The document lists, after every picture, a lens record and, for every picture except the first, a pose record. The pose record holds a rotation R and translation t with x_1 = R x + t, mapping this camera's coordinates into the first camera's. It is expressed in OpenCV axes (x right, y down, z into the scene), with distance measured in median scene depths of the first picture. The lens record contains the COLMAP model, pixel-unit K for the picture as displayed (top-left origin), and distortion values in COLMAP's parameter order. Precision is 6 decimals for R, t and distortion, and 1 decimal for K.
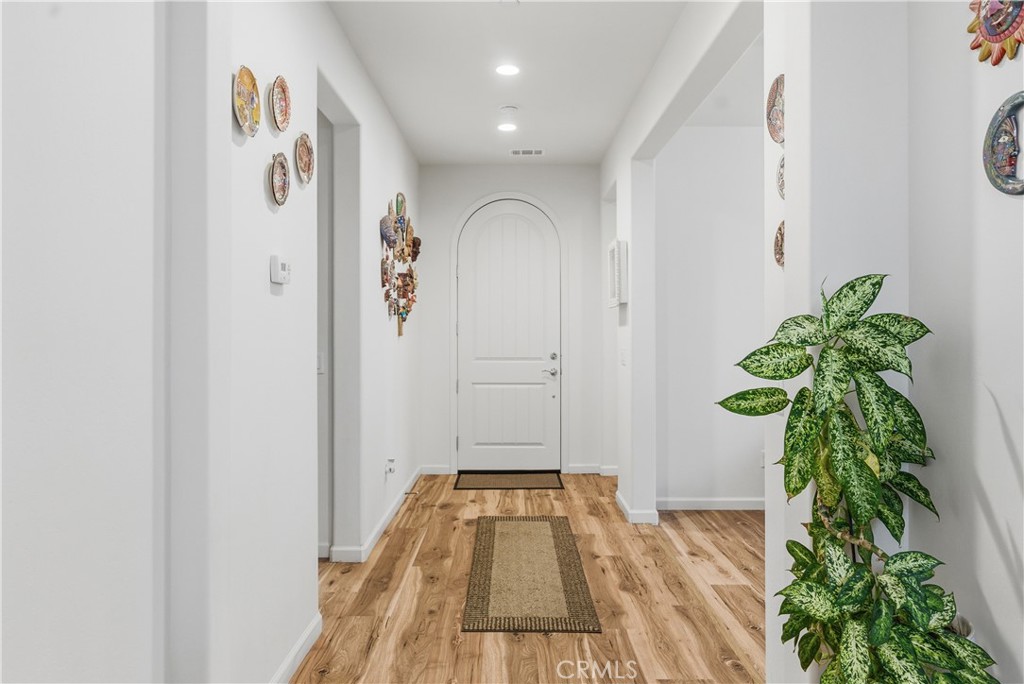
lens RADIAL K [[691.7, 0, 512.0], [0, 691.7, 342.0], [0, 0, 1]] dist [0.003765, 0.000361]
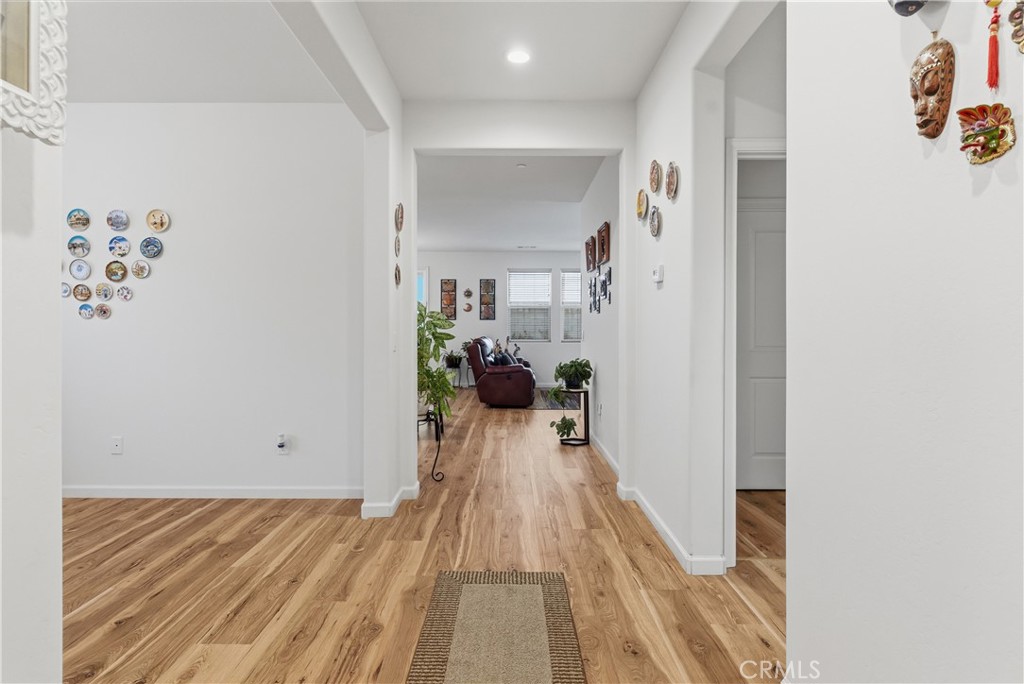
lens RADIAL K [[540.1, 0, 506.9], [0, 540.1, 328.8], [0, 0, 1]] dist [0.003719, 0.000619]
pose [[-0.999928, -0.000301, 0.011965, 0.007665], [-0.000147, 0.999918, 0.012823, 0.008252], [-0.011968, 0.012820, -0.999846, 1.808780]]
